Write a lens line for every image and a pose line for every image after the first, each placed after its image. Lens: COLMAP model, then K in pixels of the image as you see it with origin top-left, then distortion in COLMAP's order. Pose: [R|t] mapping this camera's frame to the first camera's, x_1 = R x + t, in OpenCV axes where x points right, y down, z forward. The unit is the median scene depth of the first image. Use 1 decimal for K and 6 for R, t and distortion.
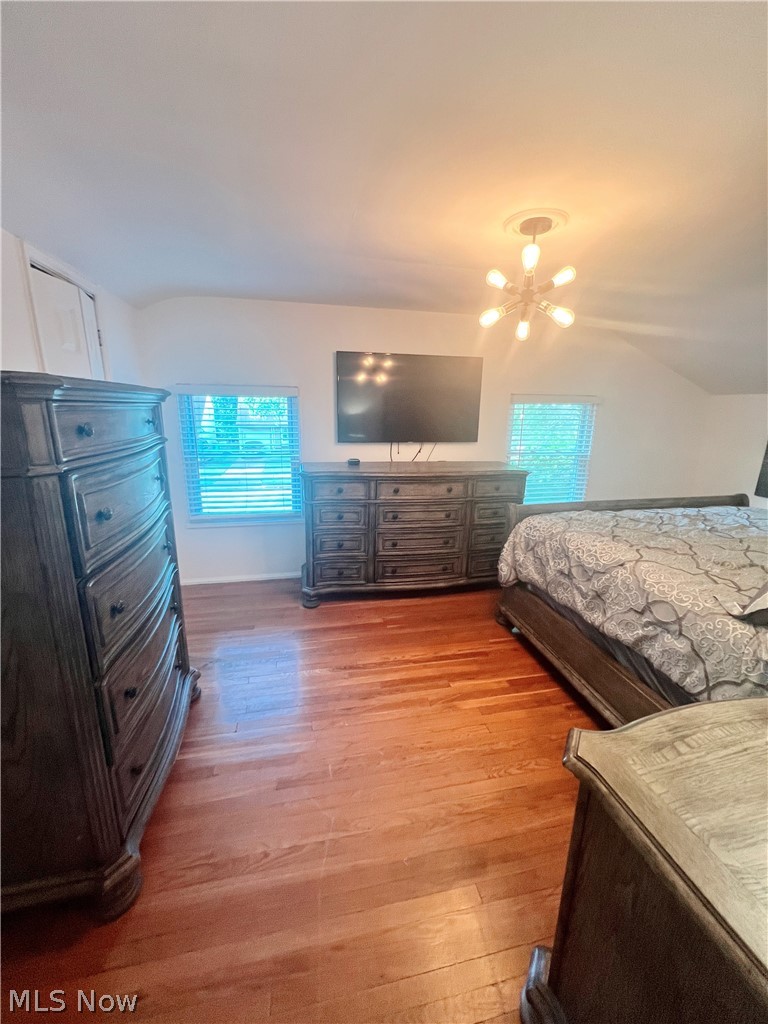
lens RADIAL K [[411.0, 0, 388.4], [0, 411.0, 509.9], [0, 0, 1]] dist [0.000389, 0.000453]
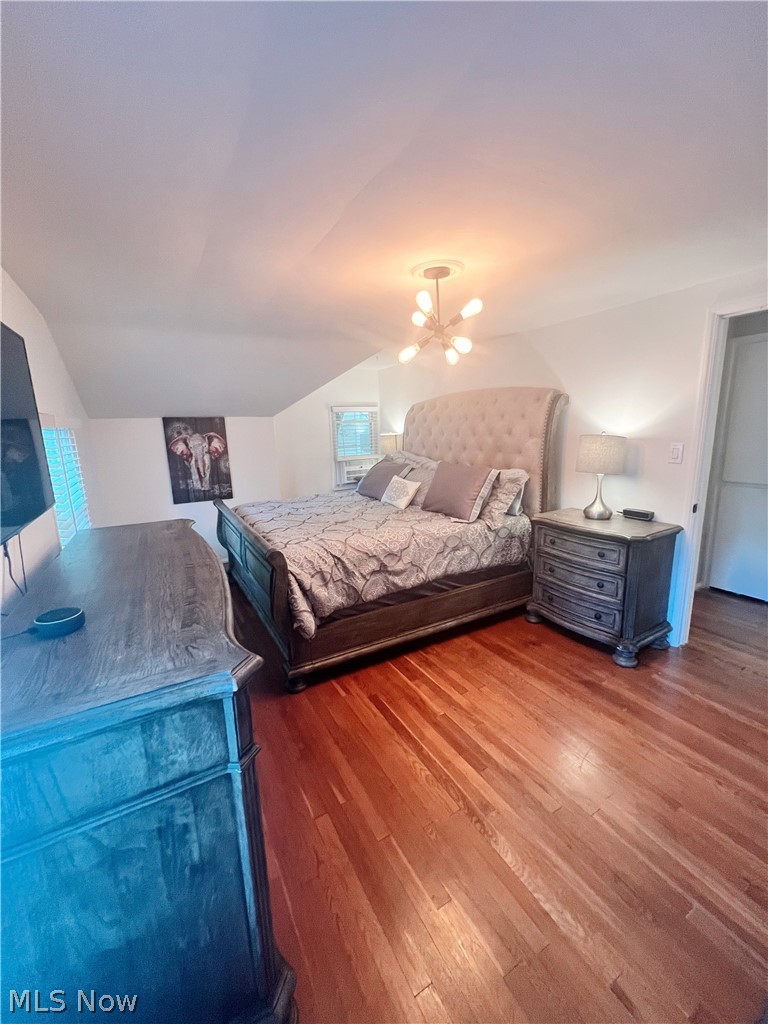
lens RADIAL K [[411.0, 0, 388.4], [0, 411.0, 509.9], [0, 0, 1]] dist [0.000389, 0.000453]
pose [[-0.309339, -0.190350, 0.931706, -0.609790], [0.249879, 0.929061, 0.272773, -0.304771], [-0.917535, 0.317194, -0.239830, 1.200635]]
